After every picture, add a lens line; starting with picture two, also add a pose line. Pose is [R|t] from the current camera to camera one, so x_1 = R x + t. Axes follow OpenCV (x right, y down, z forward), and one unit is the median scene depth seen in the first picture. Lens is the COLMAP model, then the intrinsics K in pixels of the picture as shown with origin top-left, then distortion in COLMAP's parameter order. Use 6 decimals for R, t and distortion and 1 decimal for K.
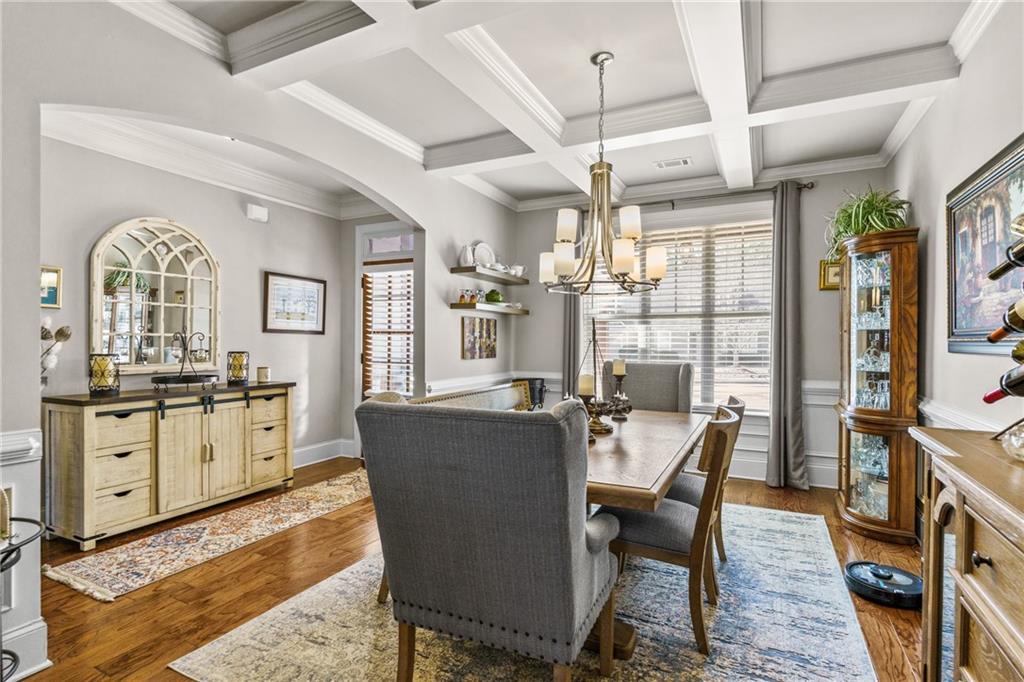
lens RADIAL K [[501.6, 0, 511.3], [0, 501.6, 342.1], [0, 0, 1]] dist [0.002203, 0.000169]
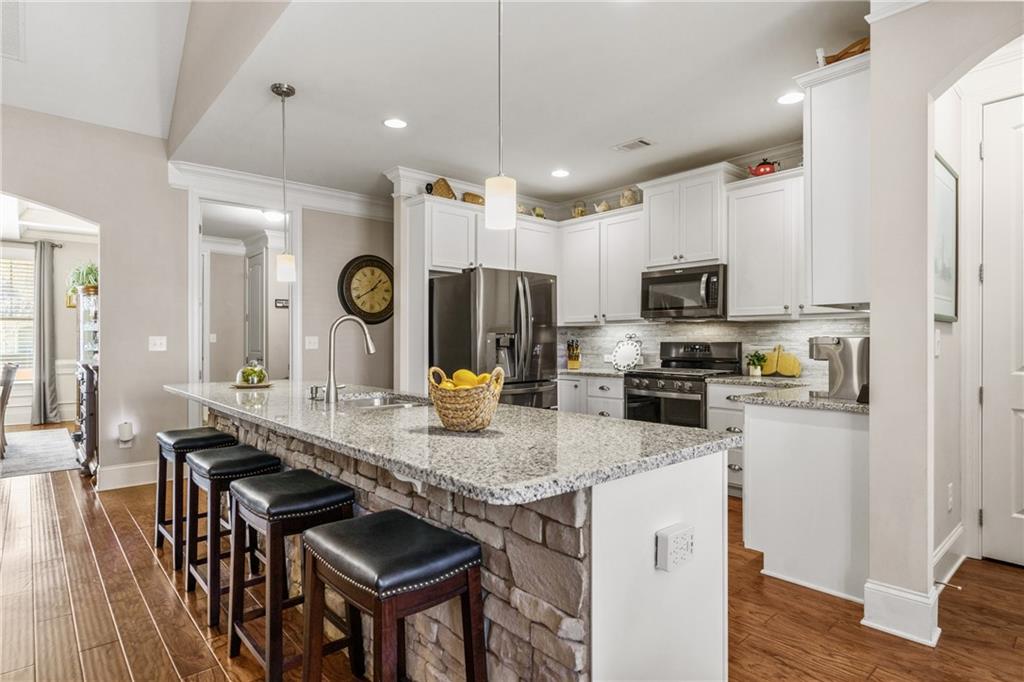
lens RADIAL K [[545.8, 0, 514.2], [0, 545.8, 342.5], [0, 0, 1]] dist [0.003396, 0.000129]
pose [[0.371095, -0.004328, 0.928585, -0.573173], [0.004699, 0.999985, 0.002783, 0.019733], [-0.928583, 0.003330, 0.371110, -1.146863]]
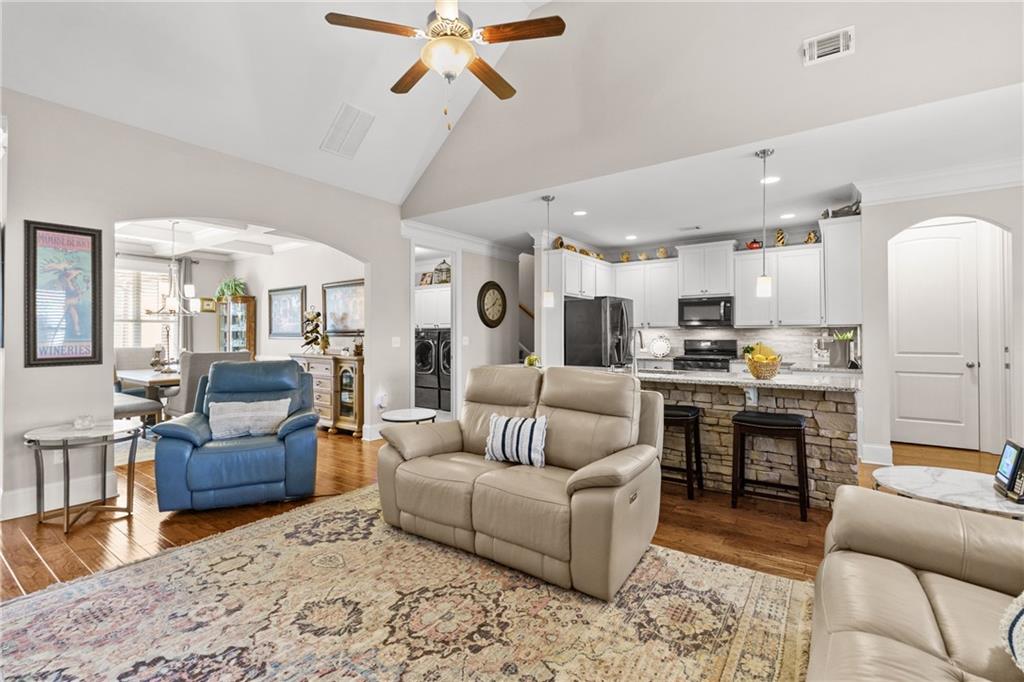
lens RADIAL K [[464.4, 0, 505.7], [0, 464.4, 332.1], [0, 0, 1]] dist [0.004942, 0.000769]
pose [[0.163880, 0.005507, 0.986465, -1.148909], [0.004721, 0.999969, -0.006367, 0.002569], [-0.986469, 0.005701, 0.163849, -0.625098]]
